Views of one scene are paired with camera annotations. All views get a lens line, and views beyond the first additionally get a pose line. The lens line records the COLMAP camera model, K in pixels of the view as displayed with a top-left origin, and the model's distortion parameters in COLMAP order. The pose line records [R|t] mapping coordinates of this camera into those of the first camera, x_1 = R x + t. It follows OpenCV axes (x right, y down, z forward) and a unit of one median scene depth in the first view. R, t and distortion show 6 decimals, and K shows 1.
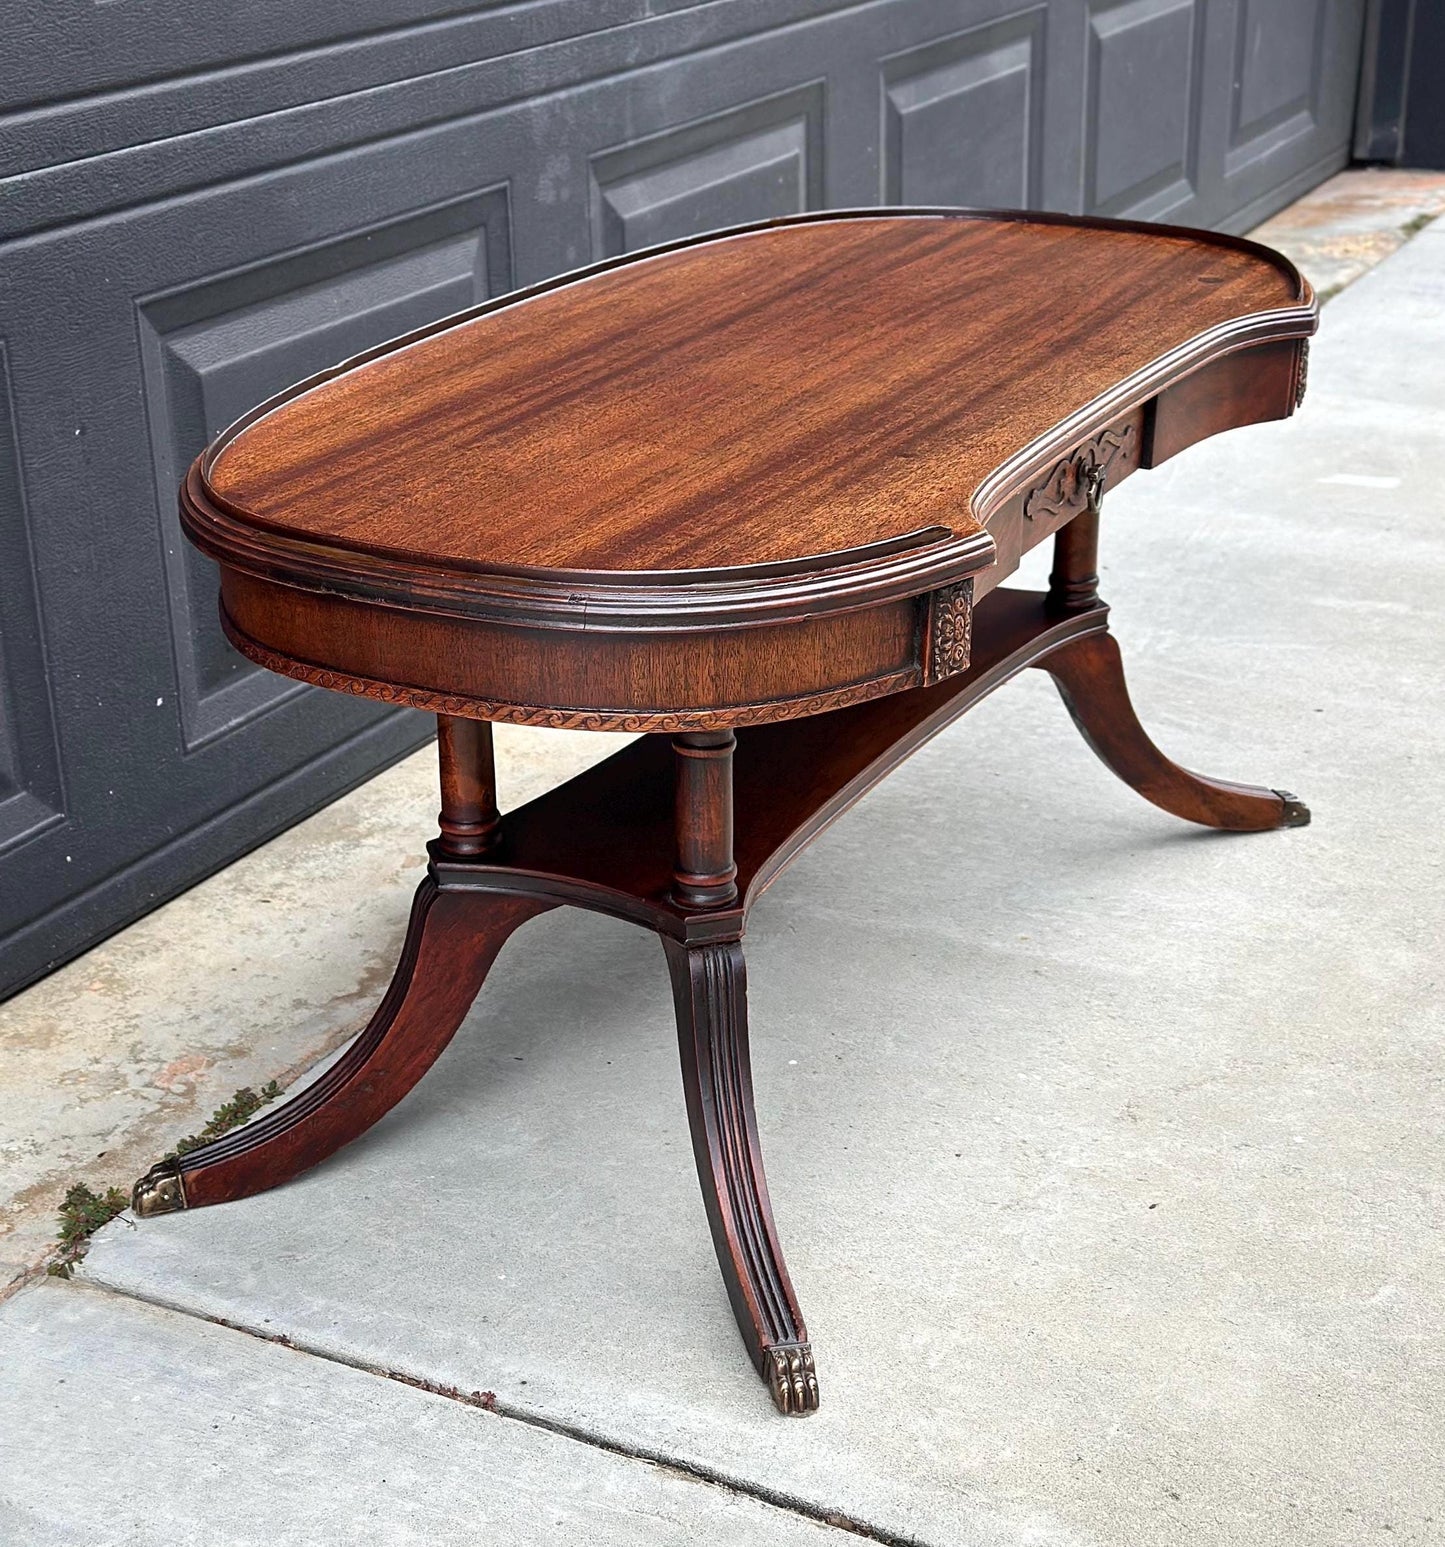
lens RADIAL K [[2763.3, 0, 728.9], [0, 2763.3, 846.6], [0, 0, 1]] dist [0.153588, 0.000000]
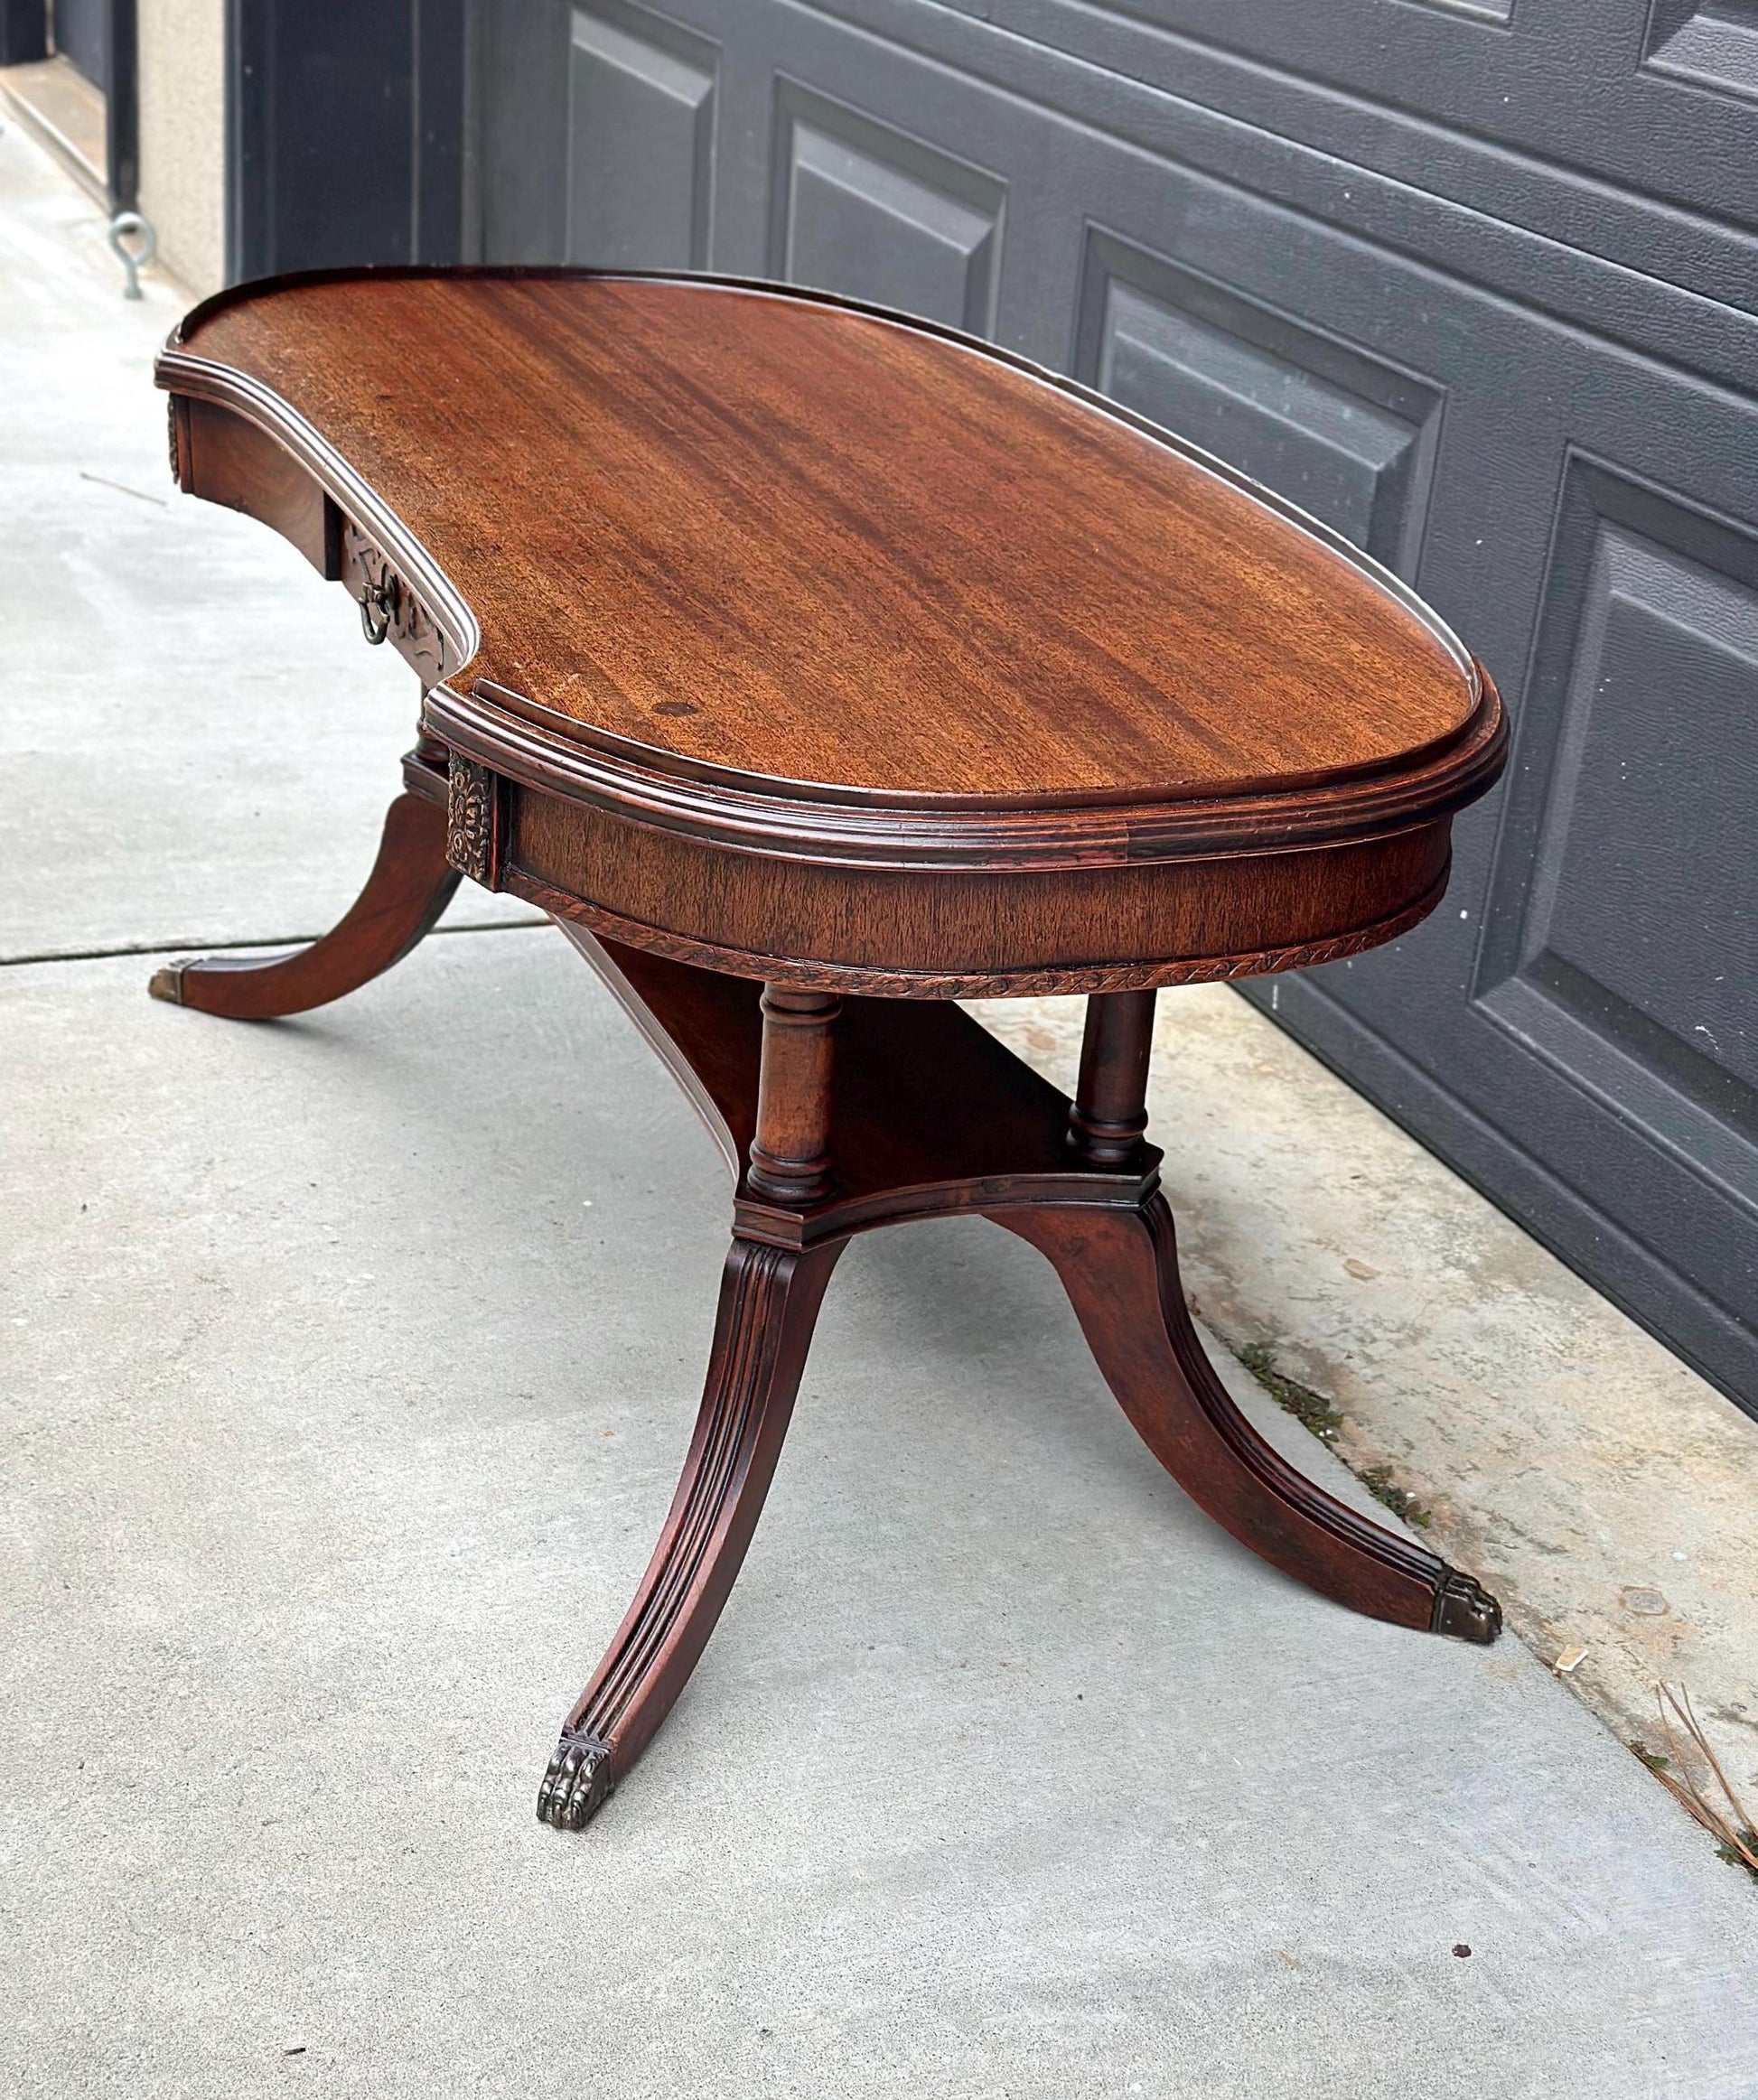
lens RADIAL K [[3421.0, 0, 899.9], [0, 3421.0, 1178.0], [0, 0, 1]] dist [0.108980, 0.000000]
pose [[-0.654278, 0.285217, -0.700408, 0.651454], [-0.371142, 0.685852, 0.625988, -0.584110], [0.658919, 0.669521, -0.342882, 1.317057]]
